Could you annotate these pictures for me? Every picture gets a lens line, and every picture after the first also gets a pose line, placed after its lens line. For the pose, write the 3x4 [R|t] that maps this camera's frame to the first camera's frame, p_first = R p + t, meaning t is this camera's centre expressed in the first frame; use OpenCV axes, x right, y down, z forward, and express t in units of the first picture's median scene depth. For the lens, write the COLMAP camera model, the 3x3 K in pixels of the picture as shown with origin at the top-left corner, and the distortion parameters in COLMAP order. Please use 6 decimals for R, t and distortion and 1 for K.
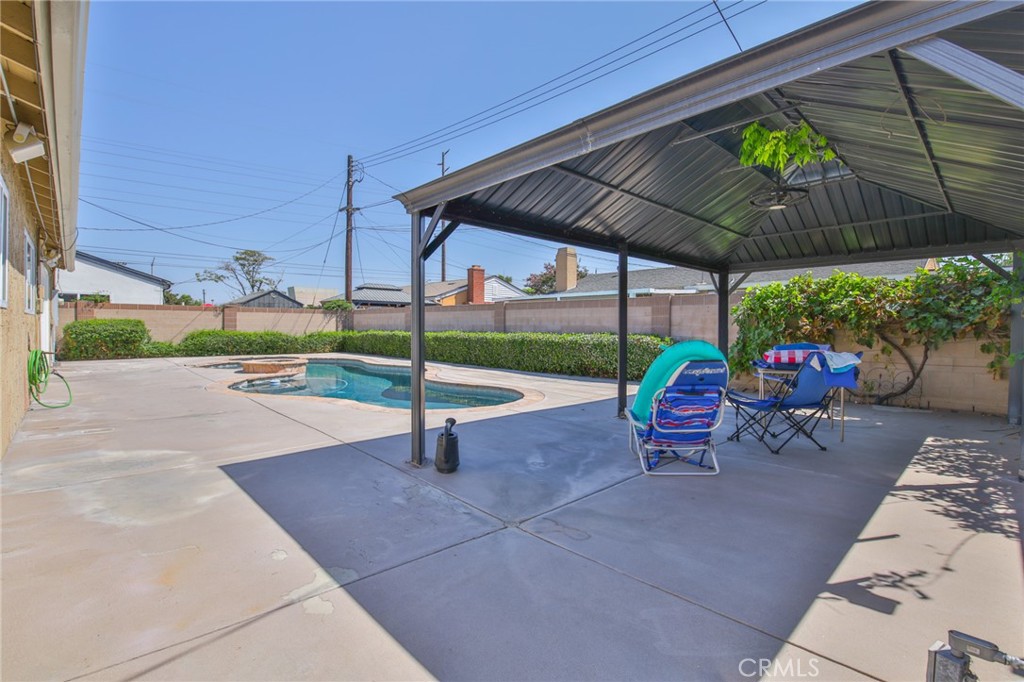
lens RADIAL K [[466.9, 0, 514.9], [0, 466.9, 337.9], [0, 0, 1]] dist [-0.014937, -0.000728]
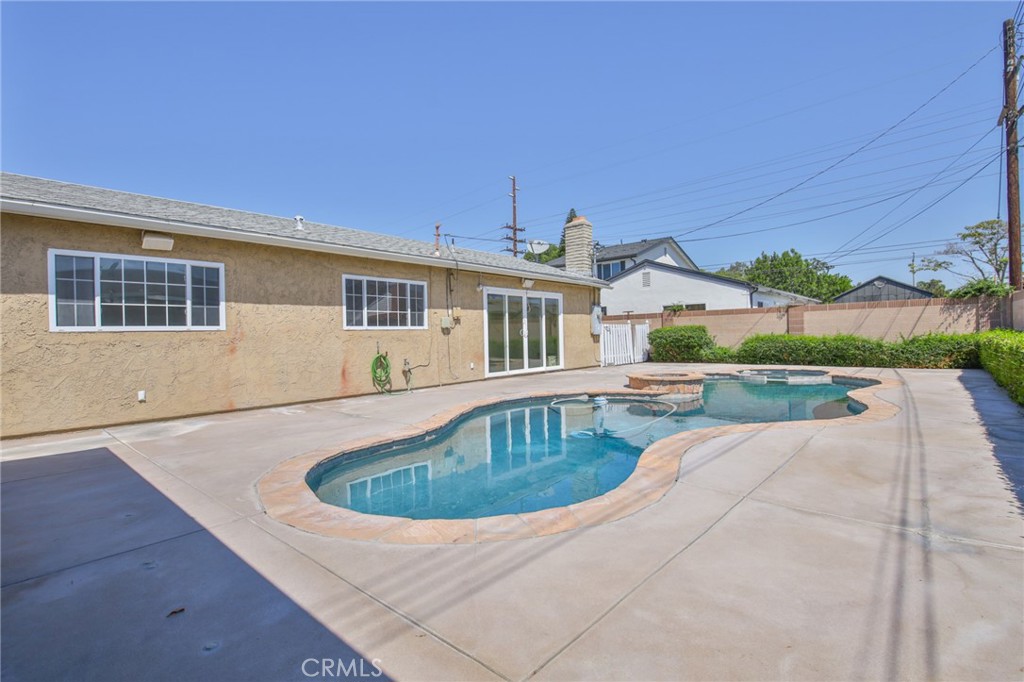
lens RADIAL K [[466.9, 0, 514.7], [0, 466.9, 340.1], [0, 0, 1]] dist [-0.014937, -0.000728]
pose [[0.080098, 0.000441, -0.996787, 0.168745], [0.000576, 1.000000, 0.000489, -0.006921], [0.996787, -0.000613, 0.080098, 0.444100]]
